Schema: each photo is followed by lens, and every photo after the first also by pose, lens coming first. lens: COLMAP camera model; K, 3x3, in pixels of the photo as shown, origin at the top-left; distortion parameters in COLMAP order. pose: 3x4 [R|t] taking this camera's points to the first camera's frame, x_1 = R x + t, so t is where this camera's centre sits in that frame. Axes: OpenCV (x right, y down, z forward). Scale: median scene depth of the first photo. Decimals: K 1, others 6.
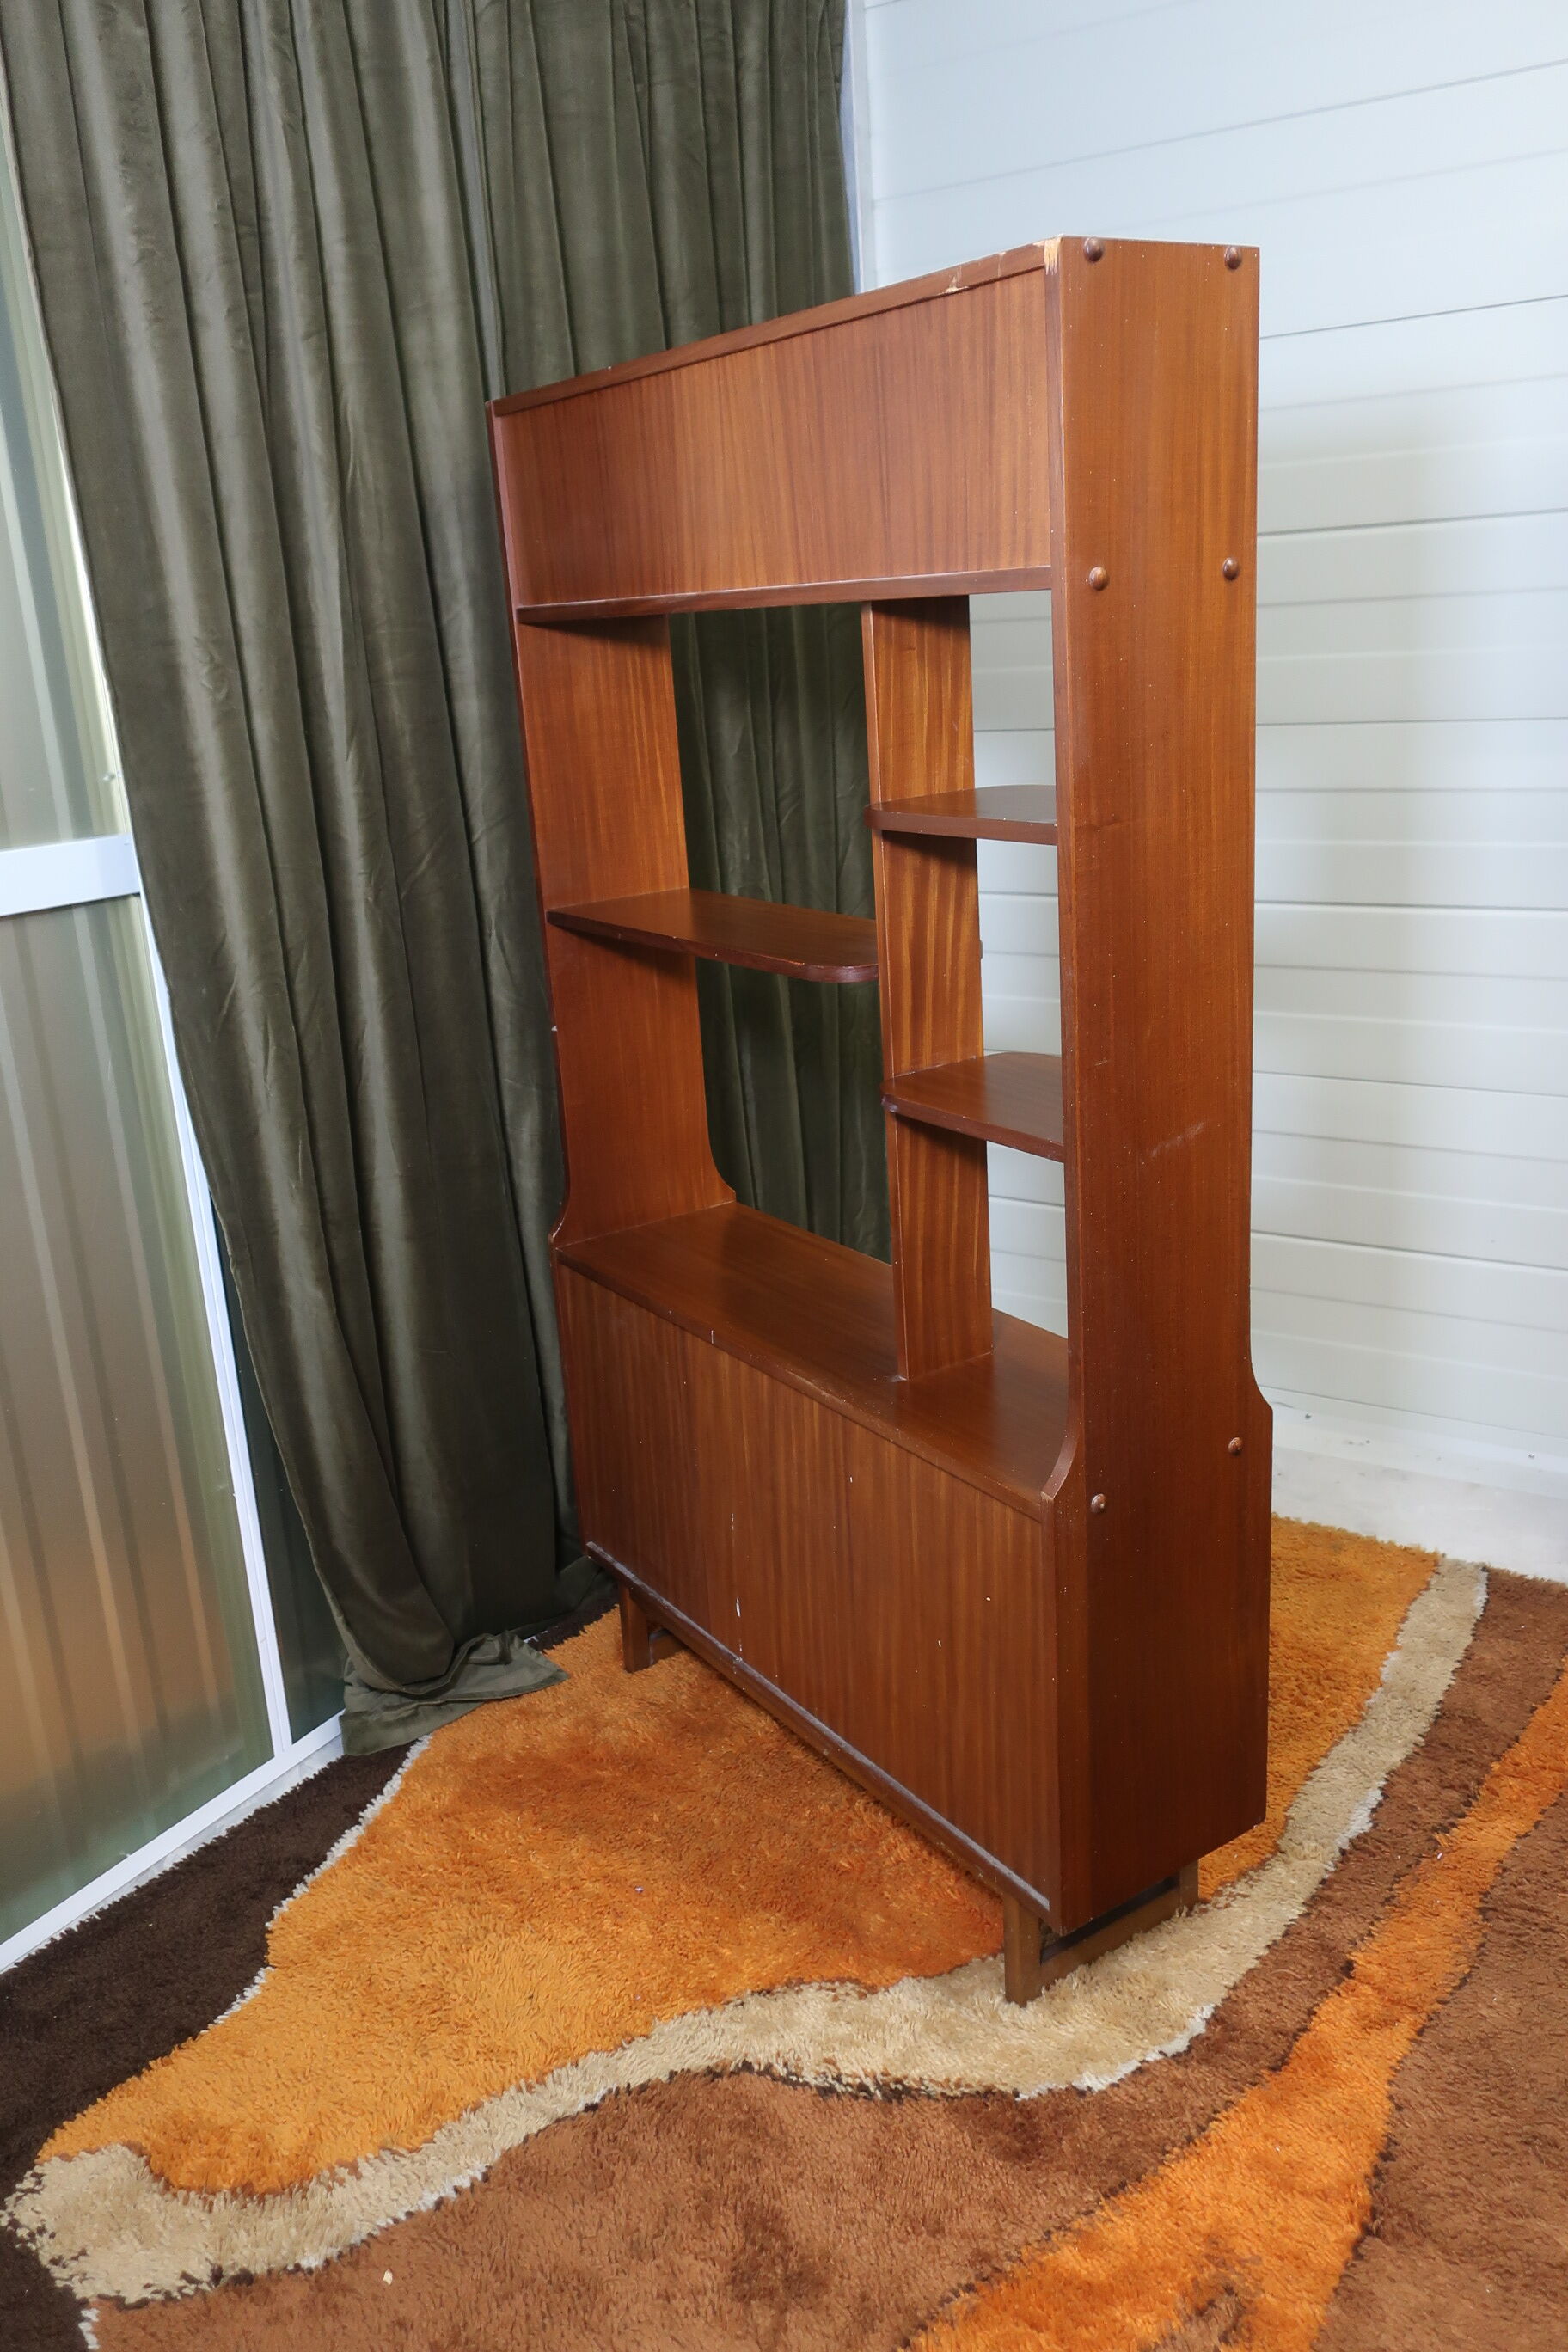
lens RADIAL K [[1876.1, 0, 806.0], [0, 1876.1, 1188.4], [0, 0, 1]] dist [-0.001975, 0.010613]
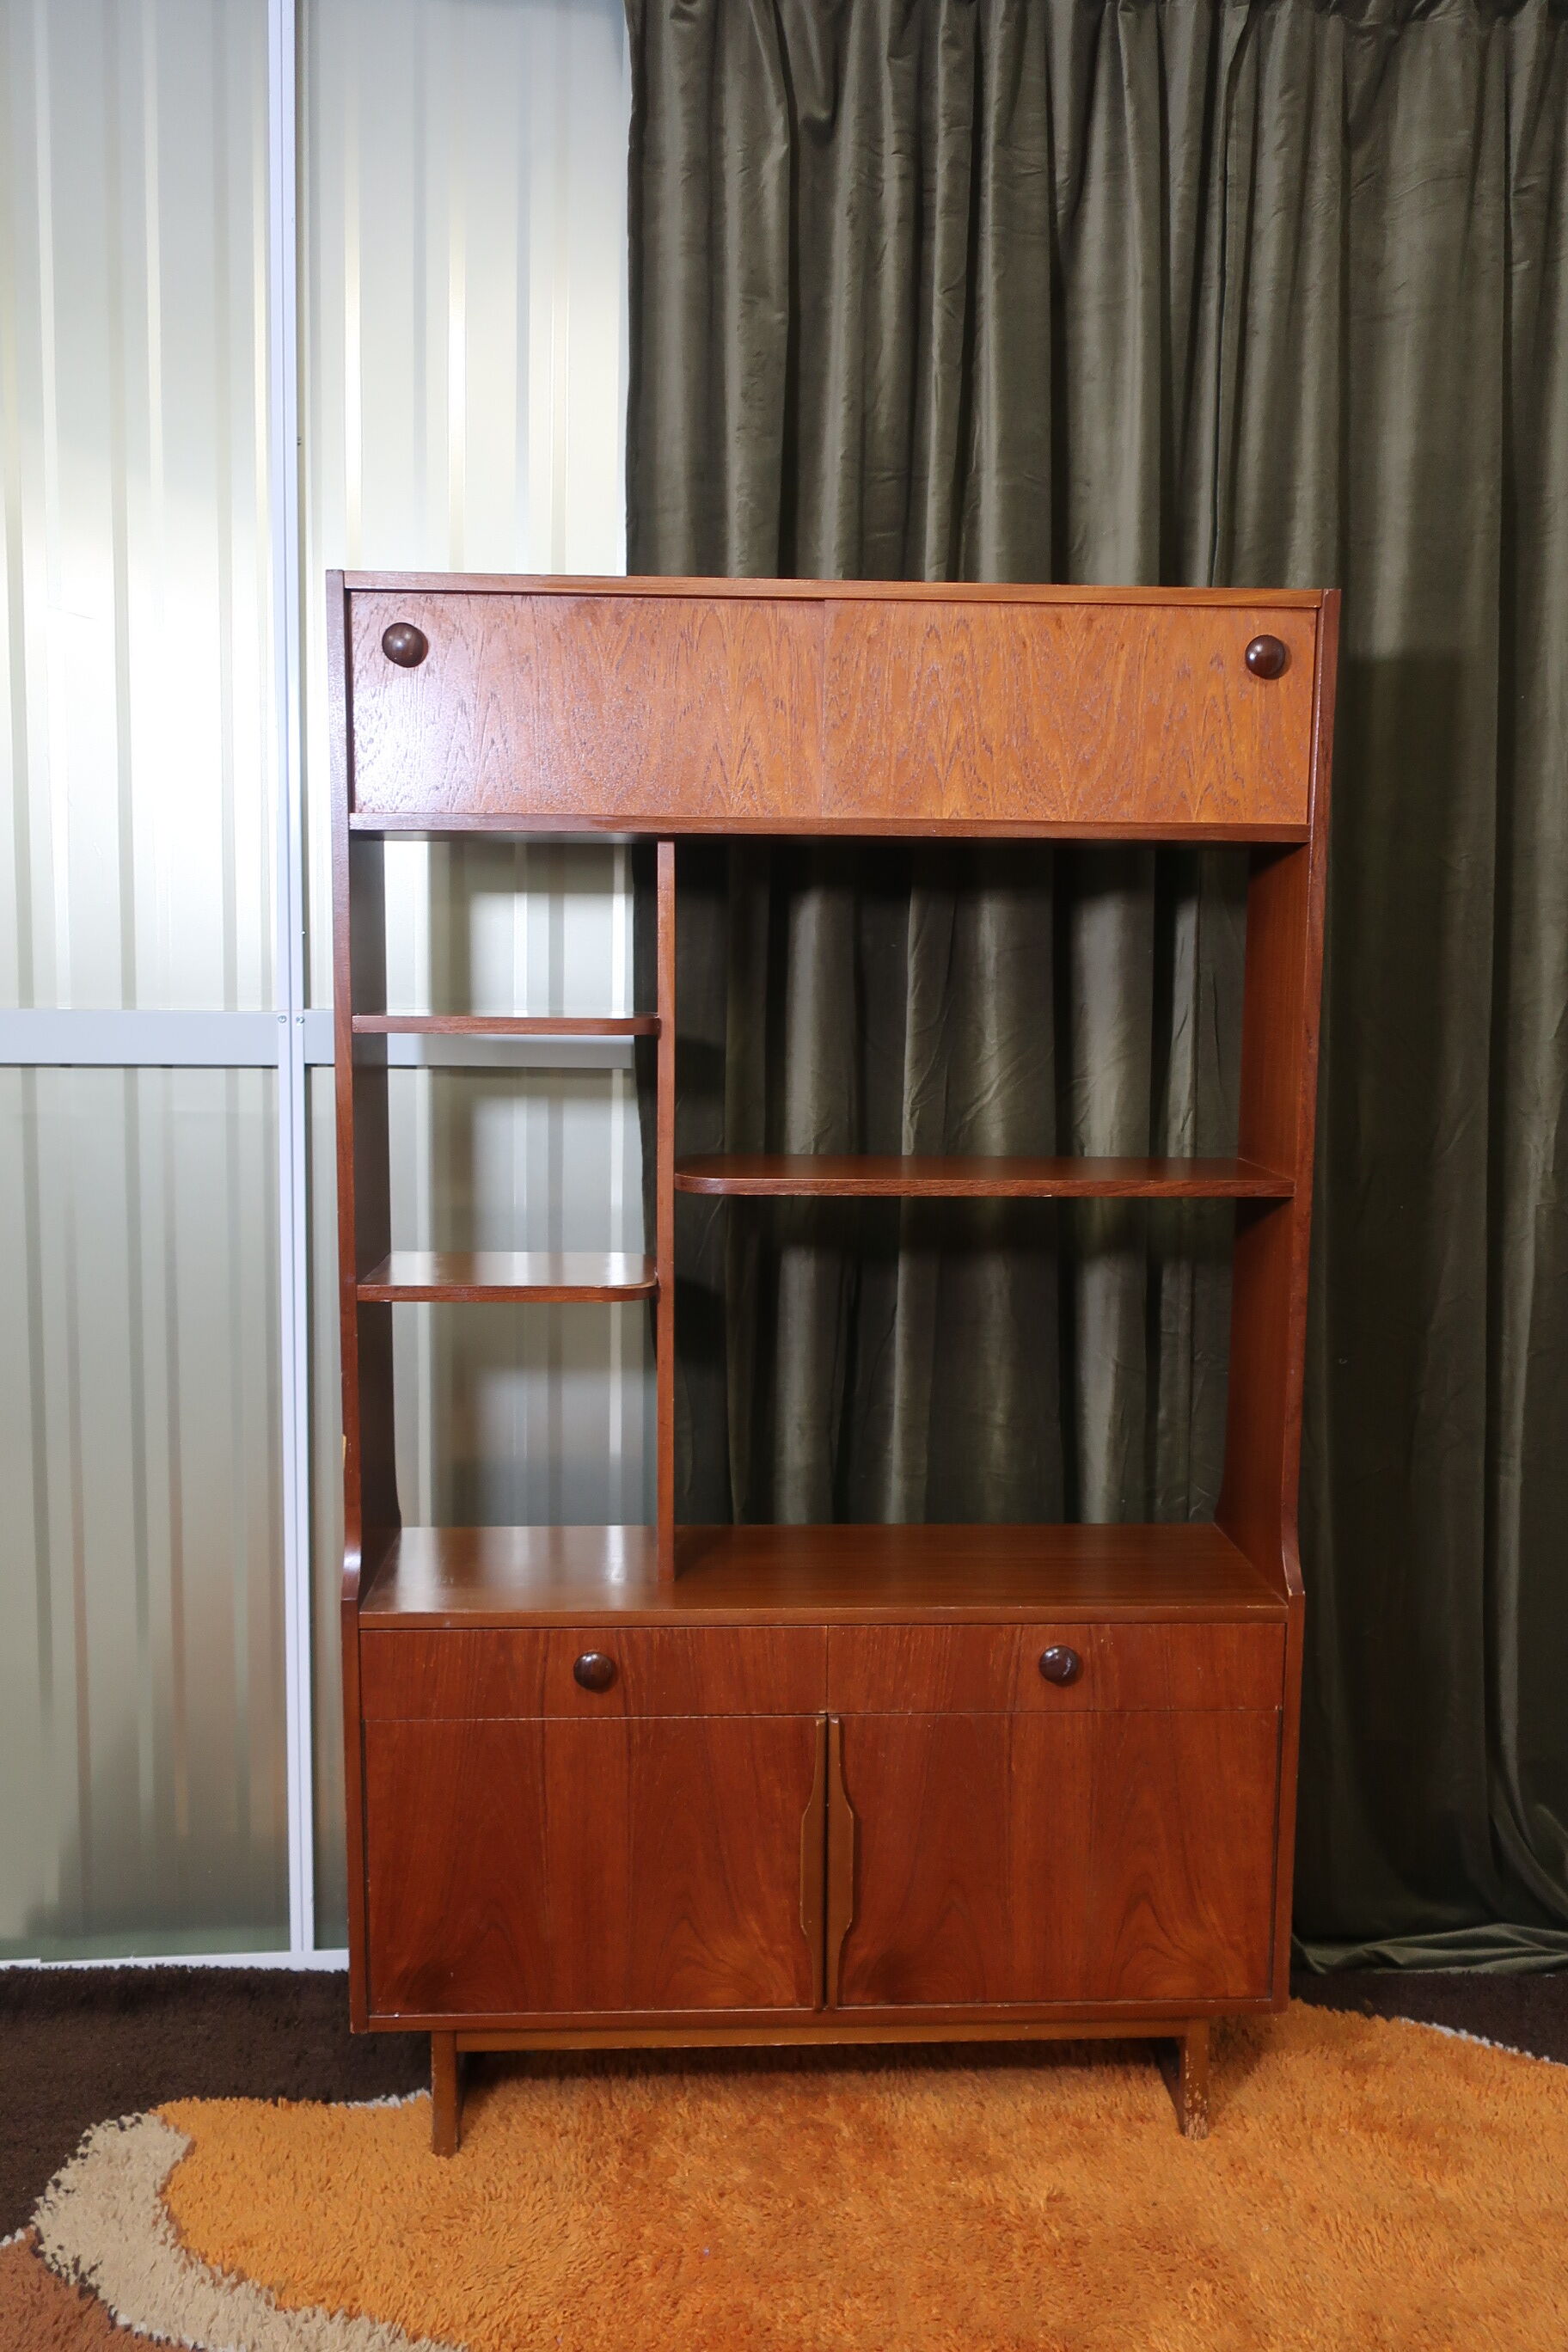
lens RADIAL K [[1876.1, 0, 776.1], [0, 1876.1, 1169.6], [0, 0, 1]] dist [-0.001975, 0.010613]
pose [[0.612355, 0.161748, -0.773860, 0.501773], [-0.279675, 0.959872, -0.020680, -0.091616], [0.739462, 0.229092, 0.633019, 0.352199]]
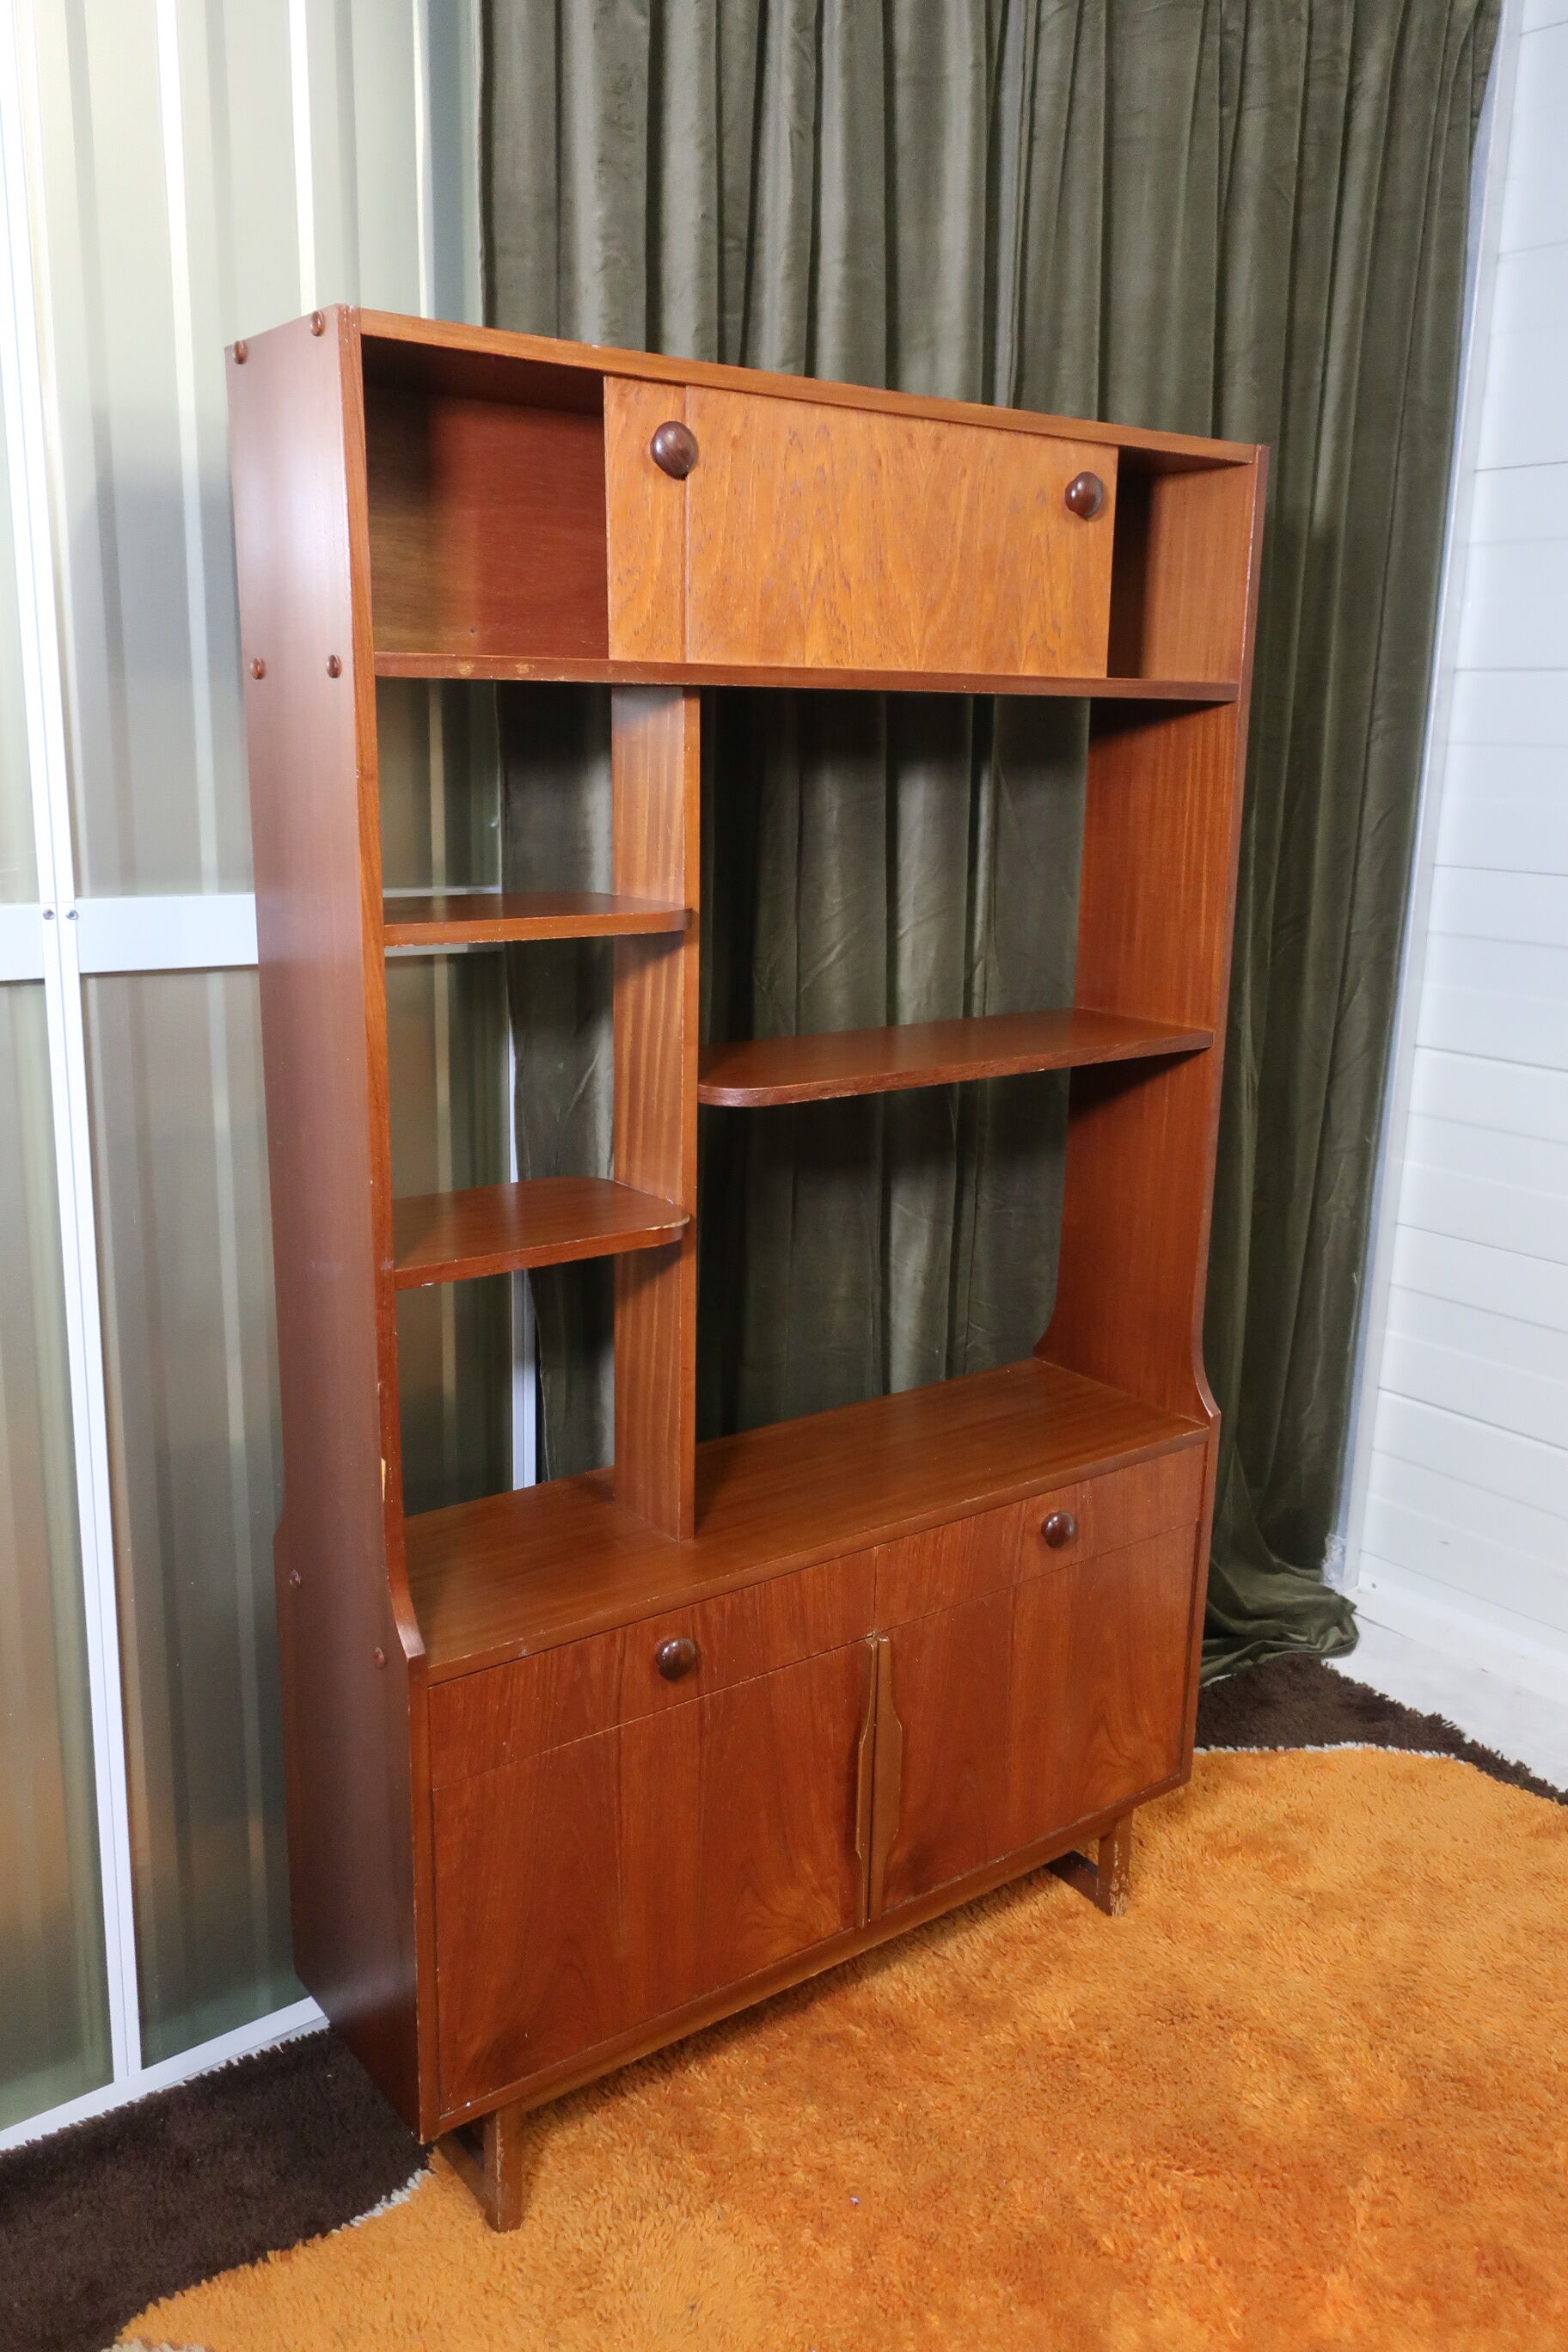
lens RADIAL K [[1876.1, 0, 793.3], [0, 1876.1, 1191.1], [0, 0, 1]] dist [-0.001975, 0.010613]
pose [[0.948267, 0.151622, -0.278926, 0.046942], [-0.164365, 0.986138, -0.022735, -0.041897], [0.271612, 0.067404, 0.960043, 0.159294]]
